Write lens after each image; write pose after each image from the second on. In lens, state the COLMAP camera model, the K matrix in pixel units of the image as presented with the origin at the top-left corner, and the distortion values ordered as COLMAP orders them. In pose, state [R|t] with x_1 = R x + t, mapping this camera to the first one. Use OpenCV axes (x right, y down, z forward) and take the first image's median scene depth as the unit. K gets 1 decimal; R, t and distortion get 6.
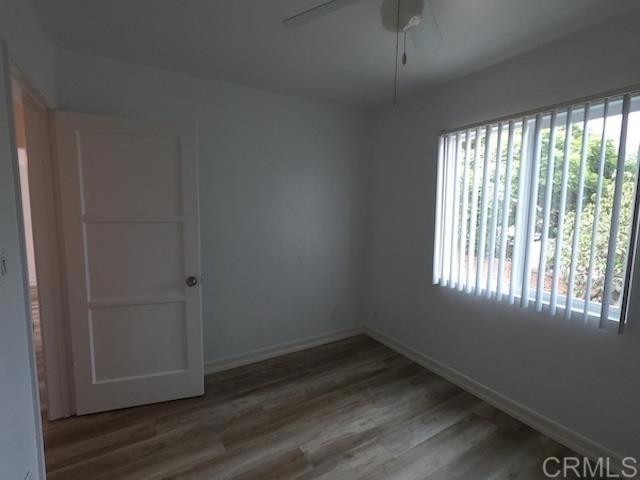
lens RADIAL K [[307.0, 0, 321.5], [0, 307.0, 239.6], [0, 0, 1]] dist [0.001668, 0.000509]
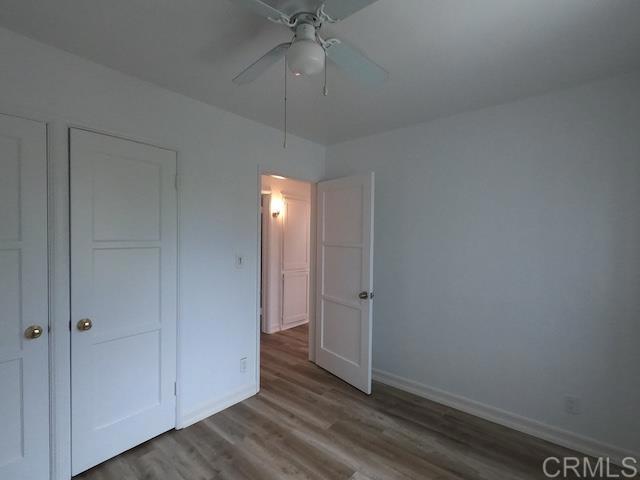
lens RADIAL K [[307.0, 0, 319.7], [0, 307.0, 240.5], [0, 0, 1]] dist [0.001668, 0.000509]
pose [[0.322612, 0.011374, -0.946463, 0.719638], [-0.105417, 0.994139, -0.023986, -0.039486], [0.940643, 0.107512, 0.321921, 0.408648]]
